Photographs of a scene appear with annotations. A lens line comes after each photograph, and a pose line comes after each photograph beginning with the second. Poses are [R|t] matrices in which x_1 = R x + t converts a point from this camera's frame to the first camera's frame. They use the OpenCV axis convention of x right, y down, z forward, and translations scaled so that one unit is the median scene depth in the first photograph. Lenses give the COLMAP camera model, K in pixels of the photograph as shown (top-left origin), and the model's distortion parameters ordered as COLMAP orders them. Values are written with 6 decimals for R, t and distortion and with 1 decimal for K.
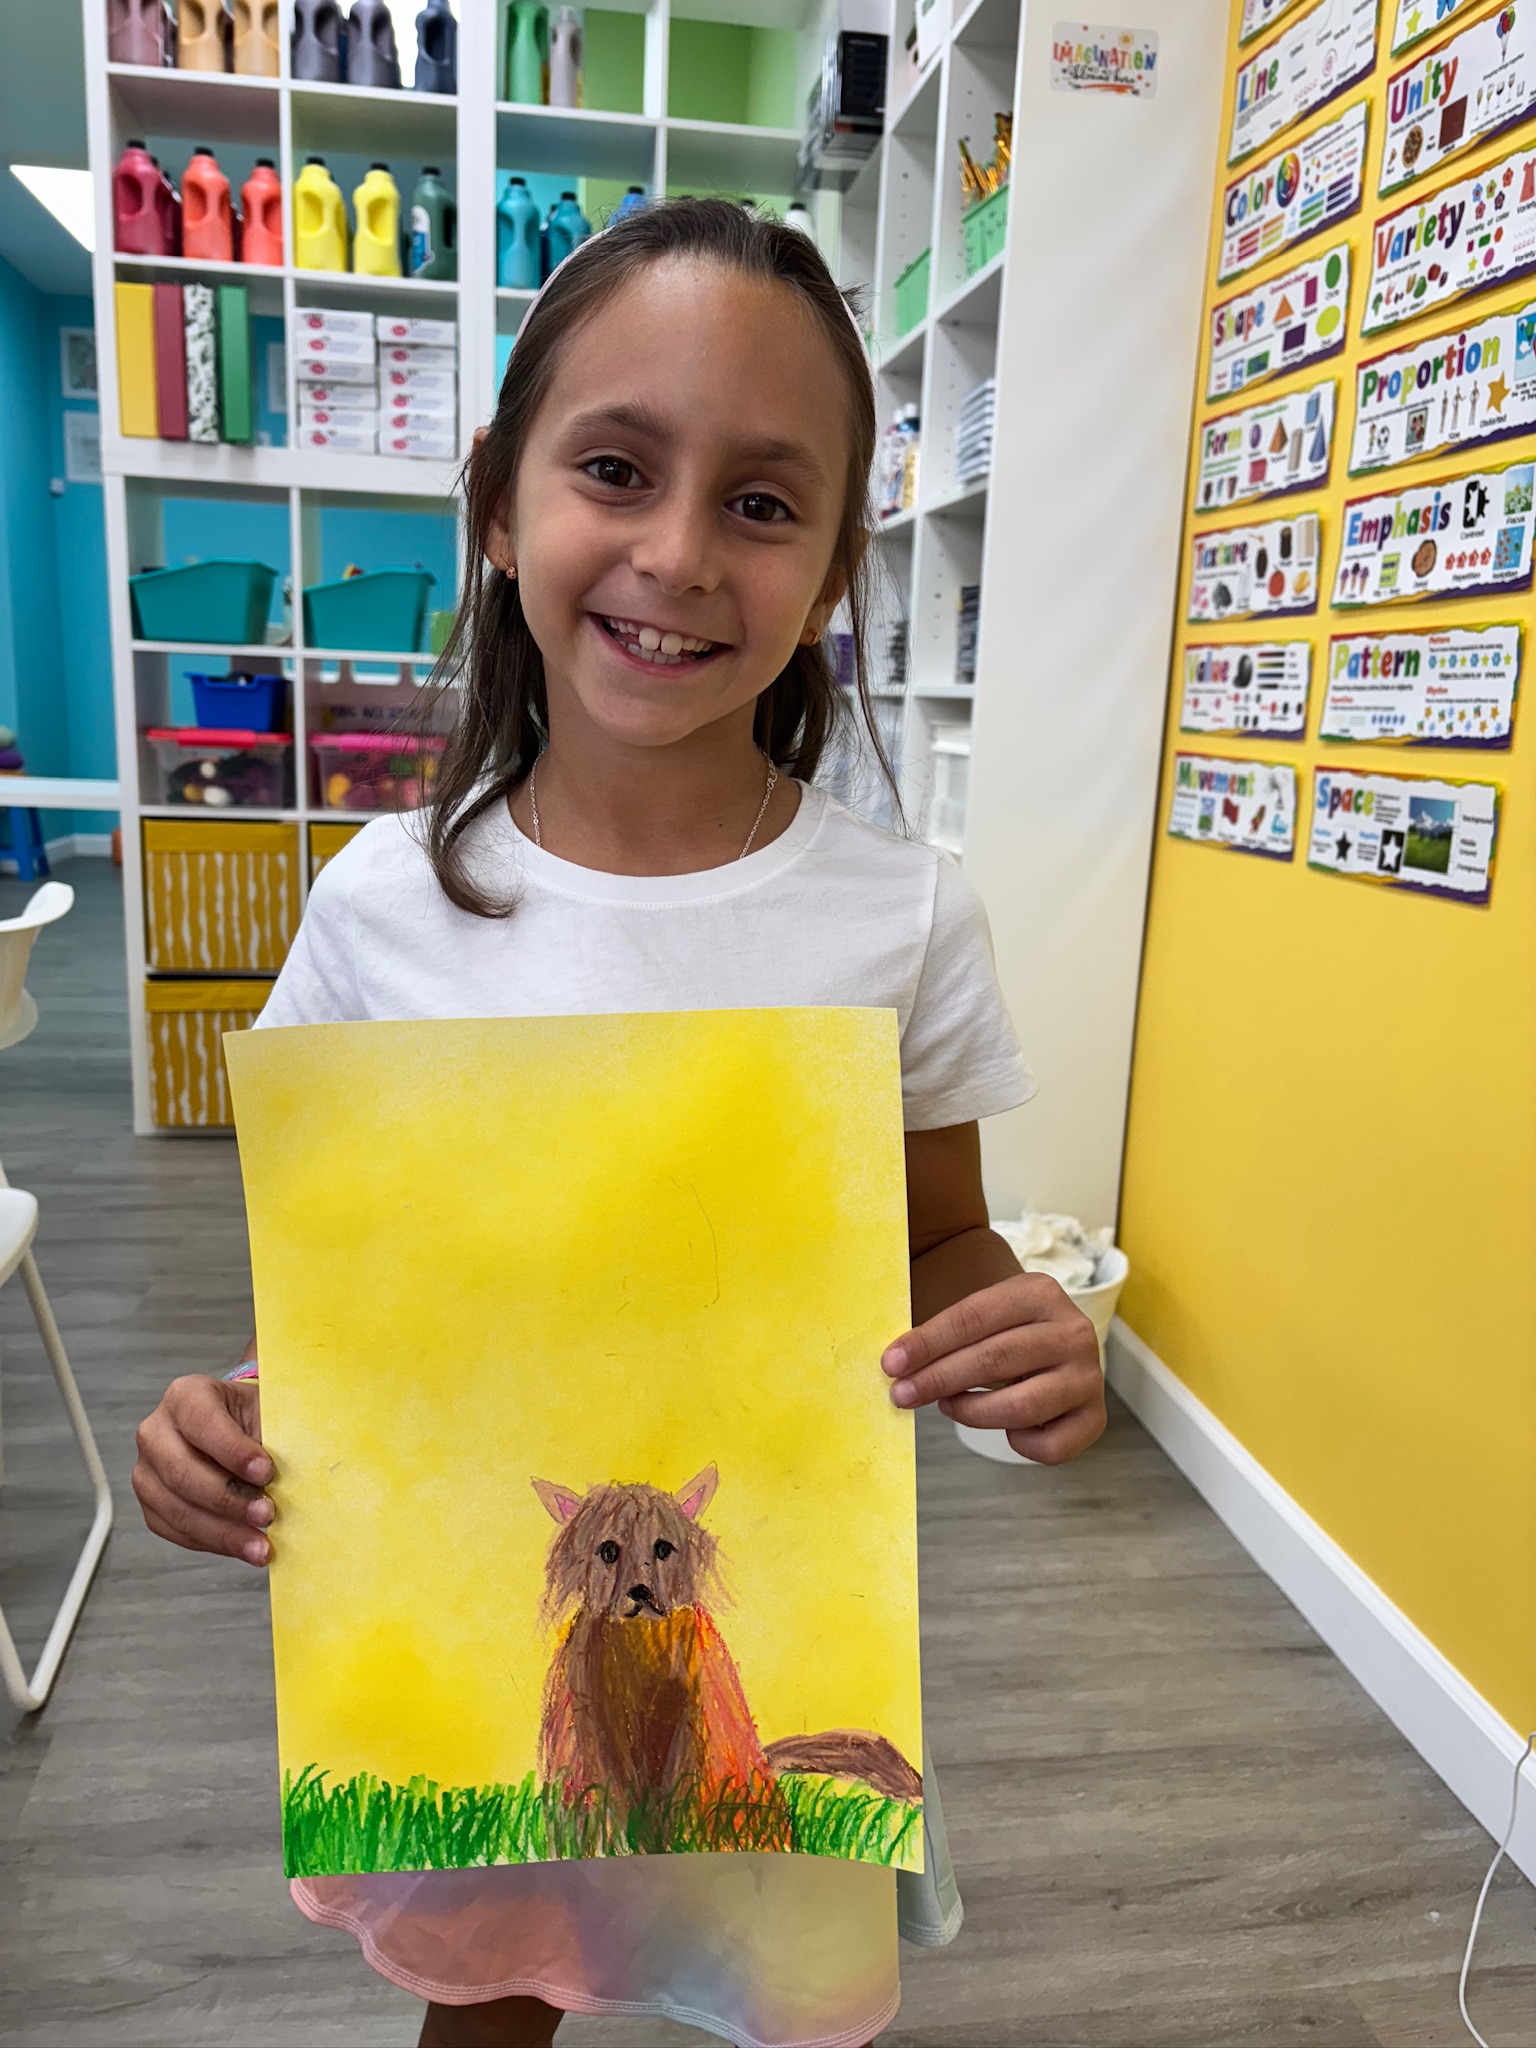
lens RADIAL K [[1534.6, 0, 768.0], [0, 1534.6, 1024.0], [0, 0, 1]] dist [0.051653, -0.062132]
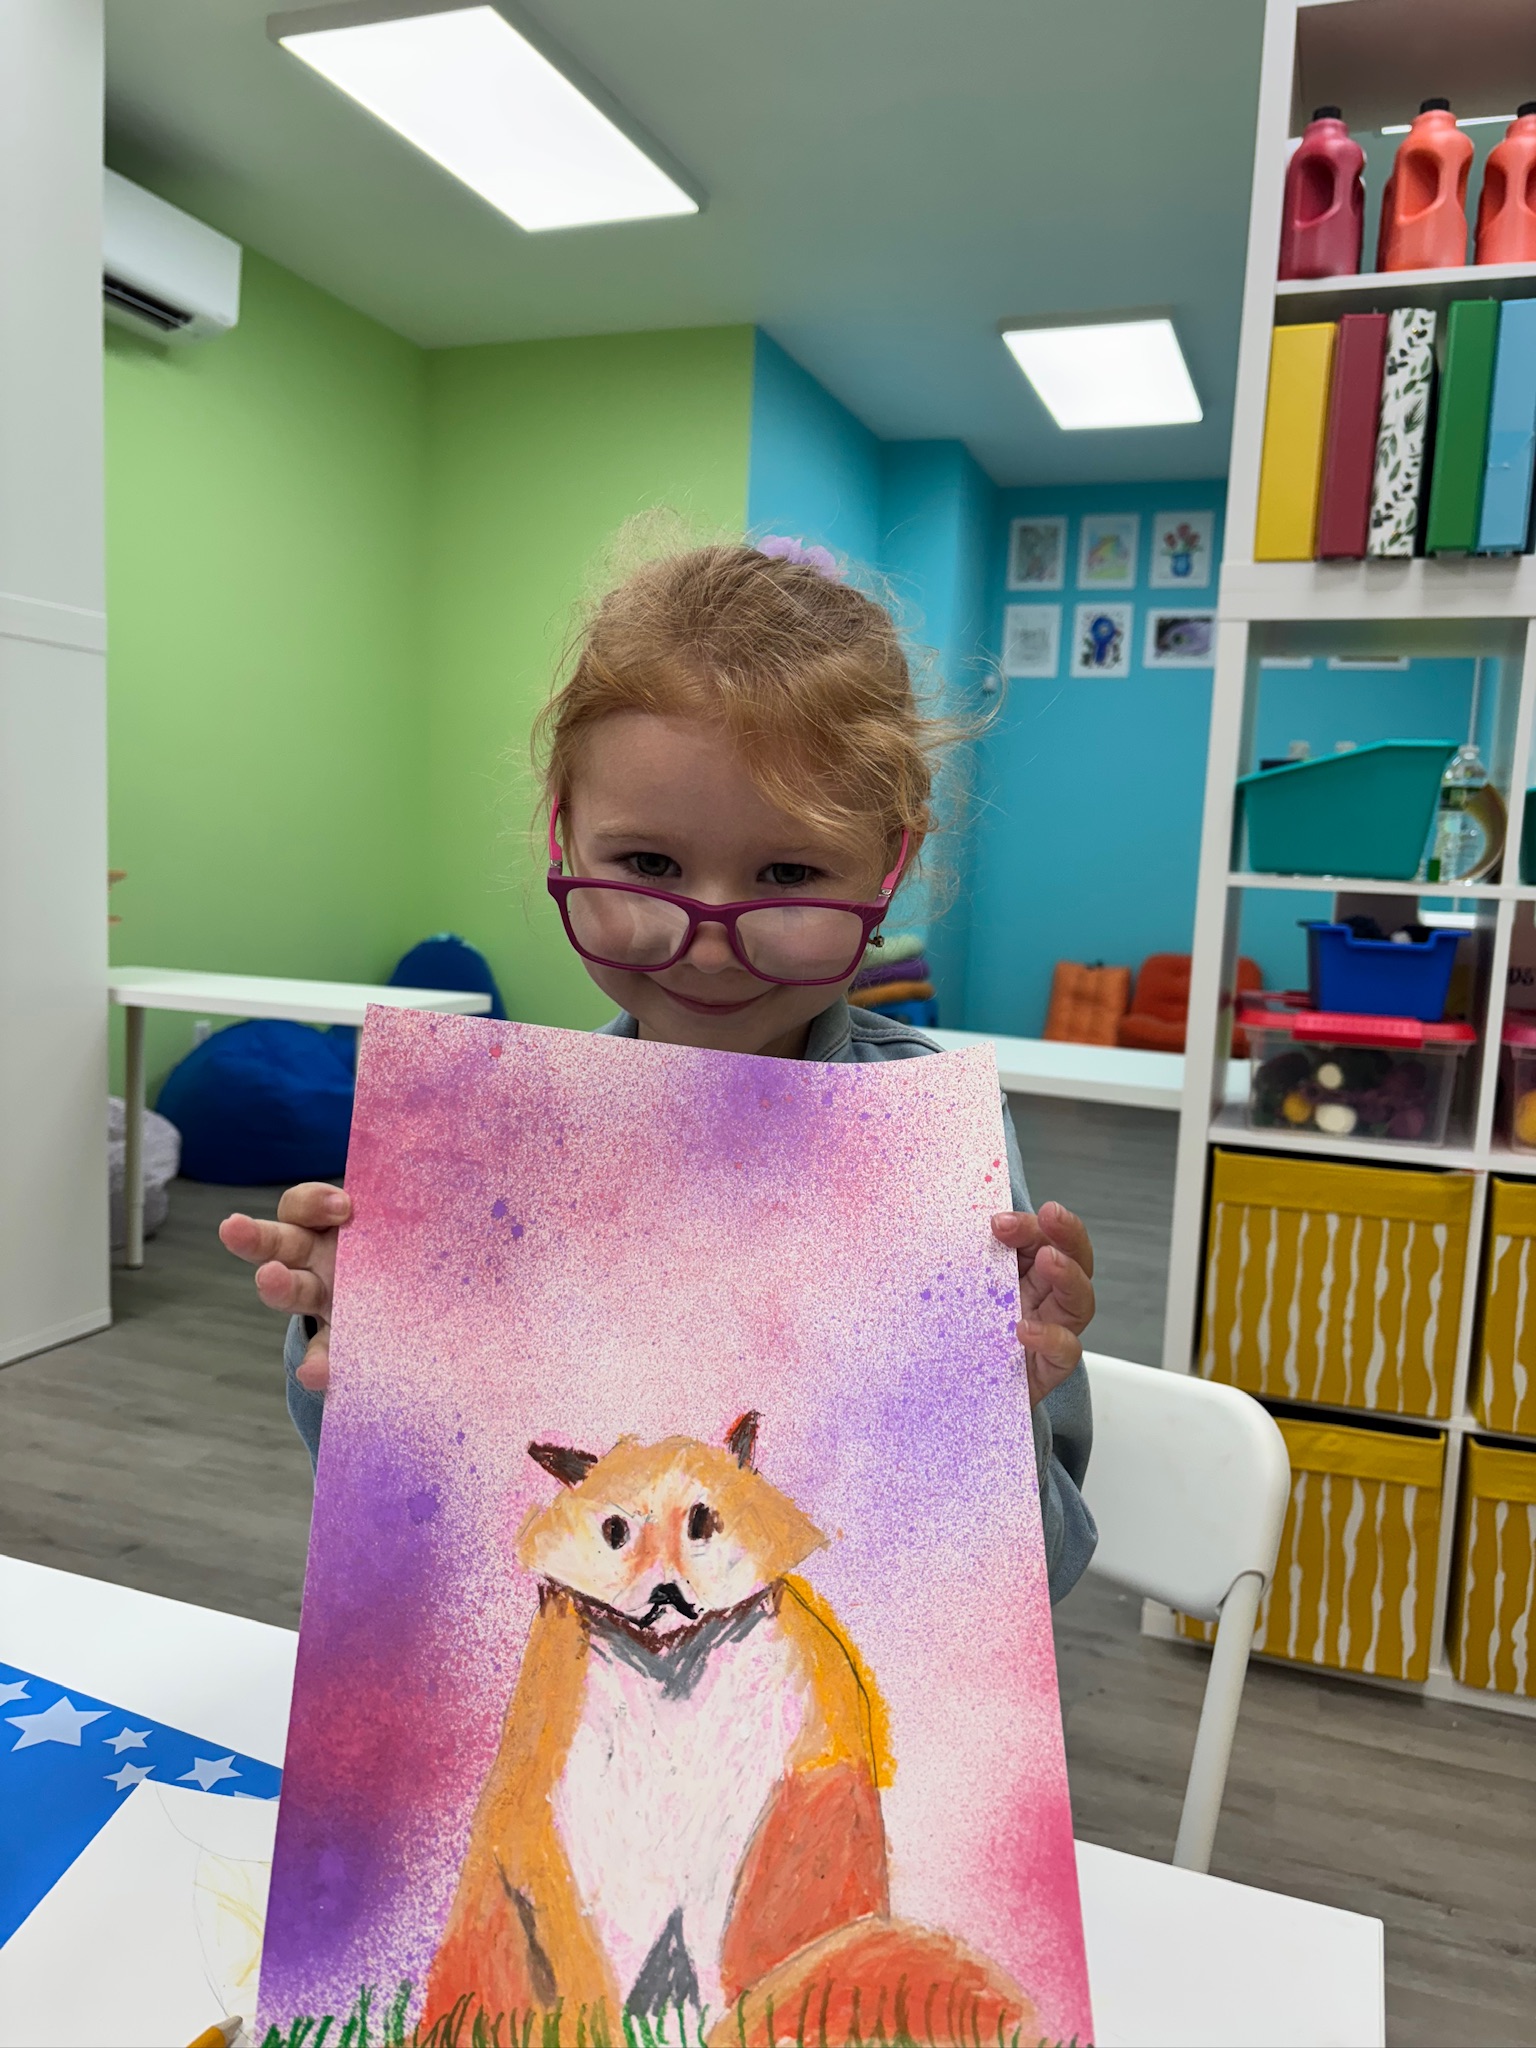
lens RADIAL K [[1534.6, 0, 768.0], [0, 1534.6, 1024.0], [0, 0, 1]] dist [0.051653, -0.062132]
pose [[0.870268, 0.053110, -0.489707, -0.262884], [-0.109764, 0.990082, -0.087687, -0.110128], [0.480193, 0.130063, 0.867467, 0.367150]]
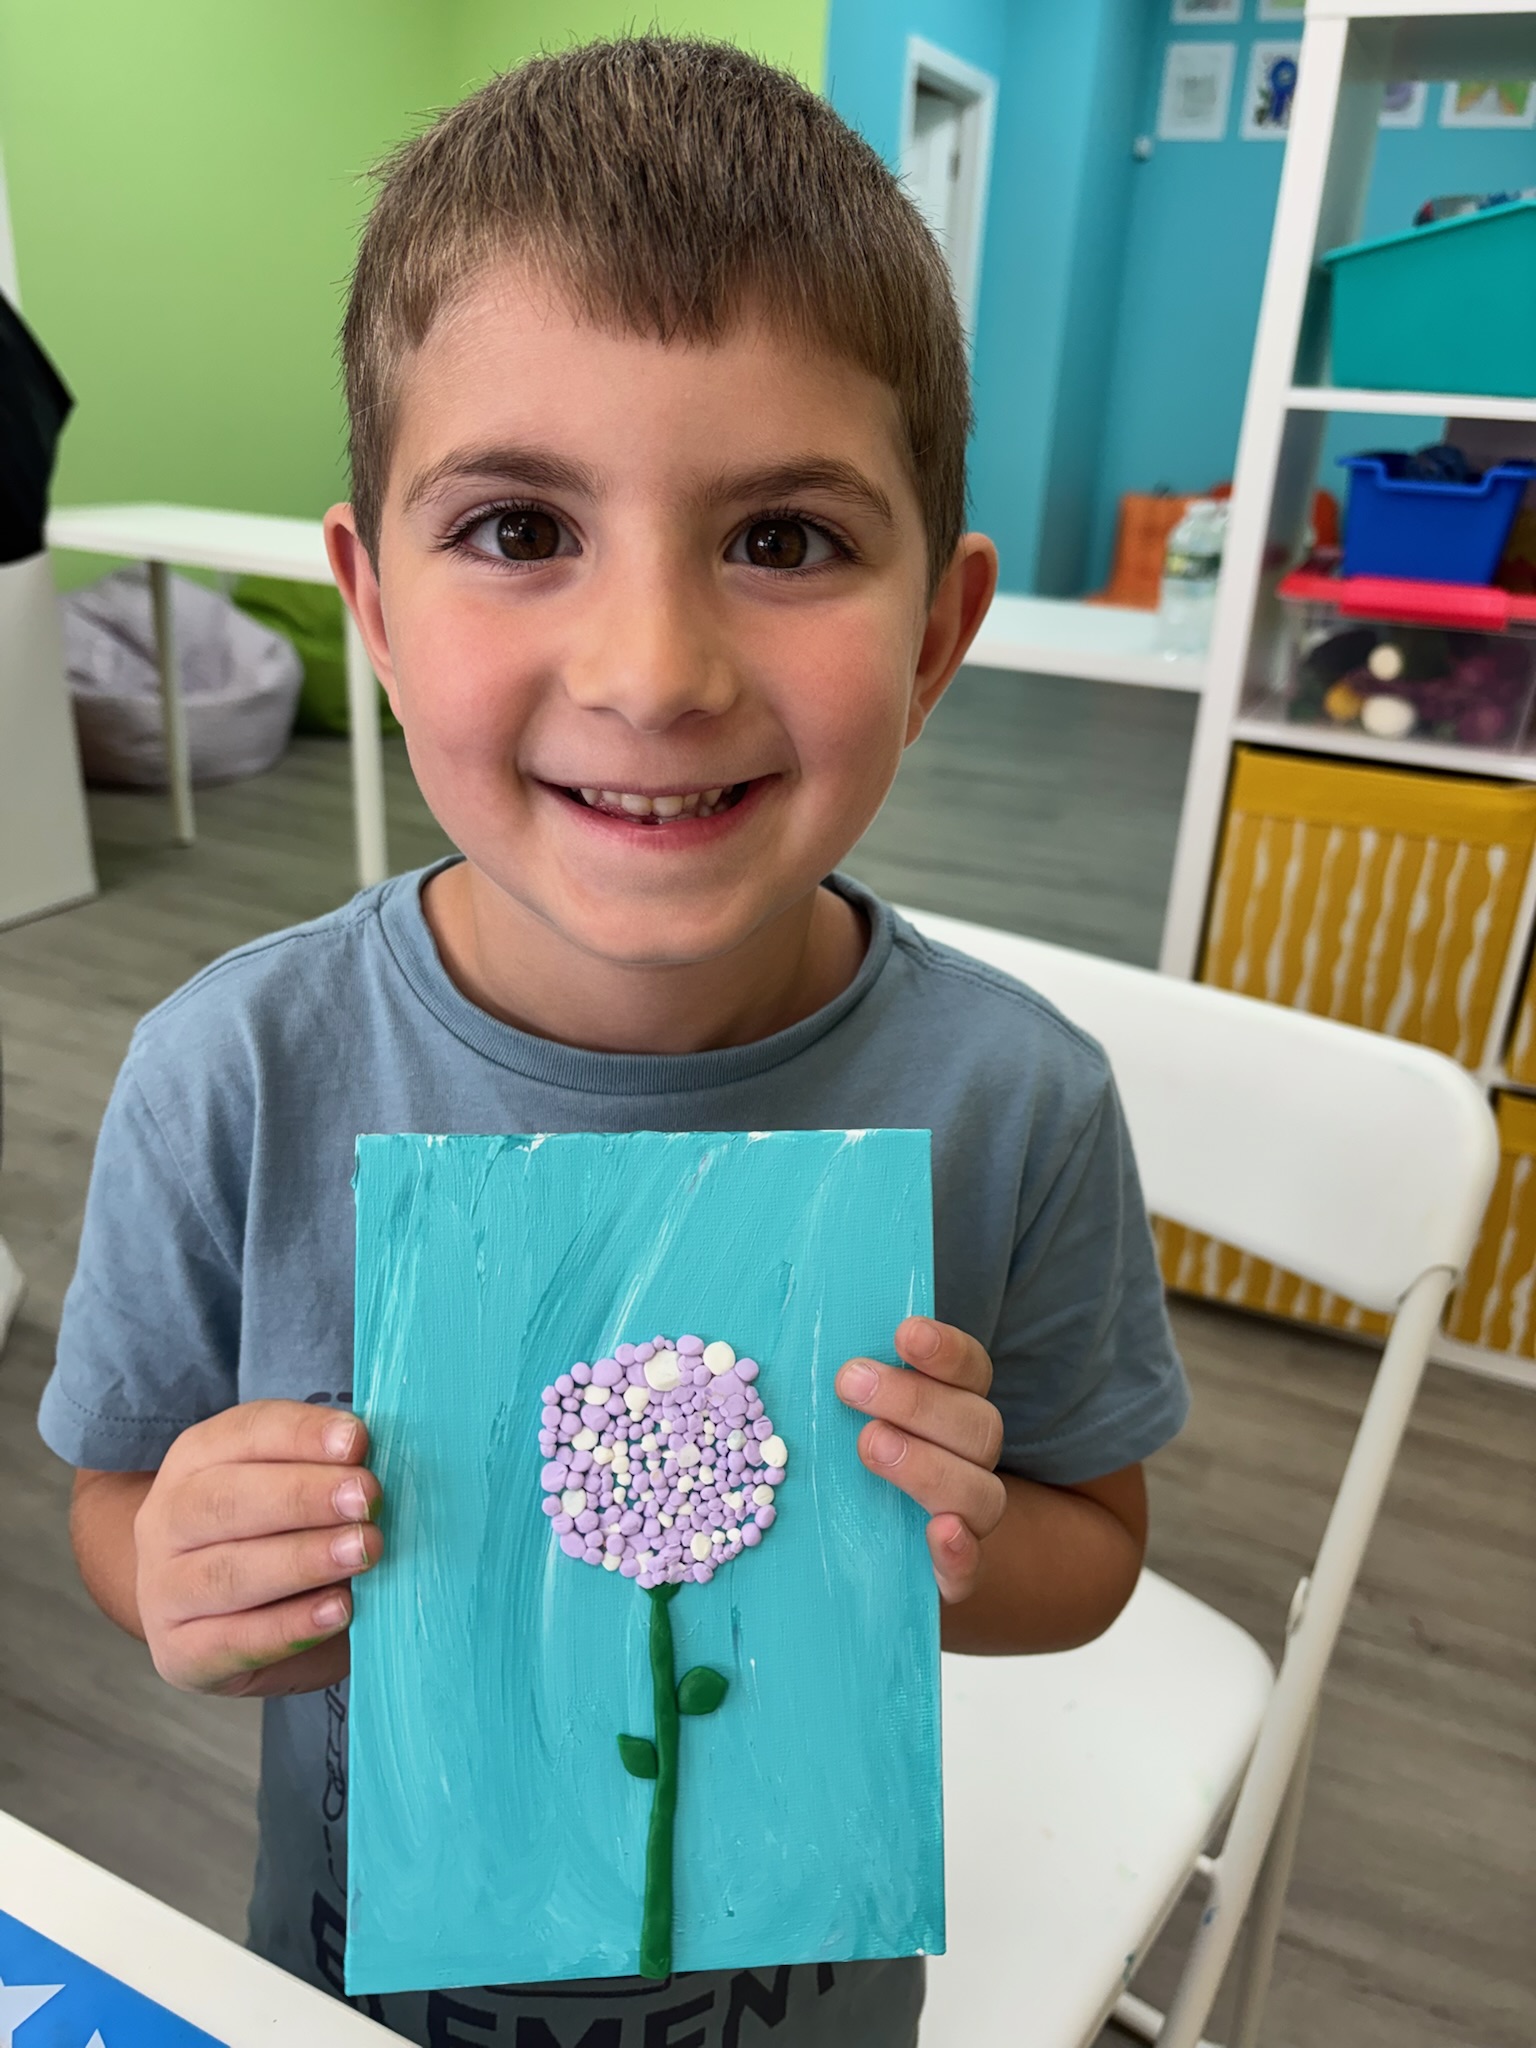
lens RADIAL K [[1534.6, 0, 768.0], [0, 1534.6, 1024.0], [0, 0, 1]] dist [0.051653, -0.062132]
pose [[0.827454, 0.219494, -0.516858, -0.249784], [-0.125810, 0.969506, 0.210307, -0.134704], [0.547258, -0.108994, 0.829836, 0.475404]]
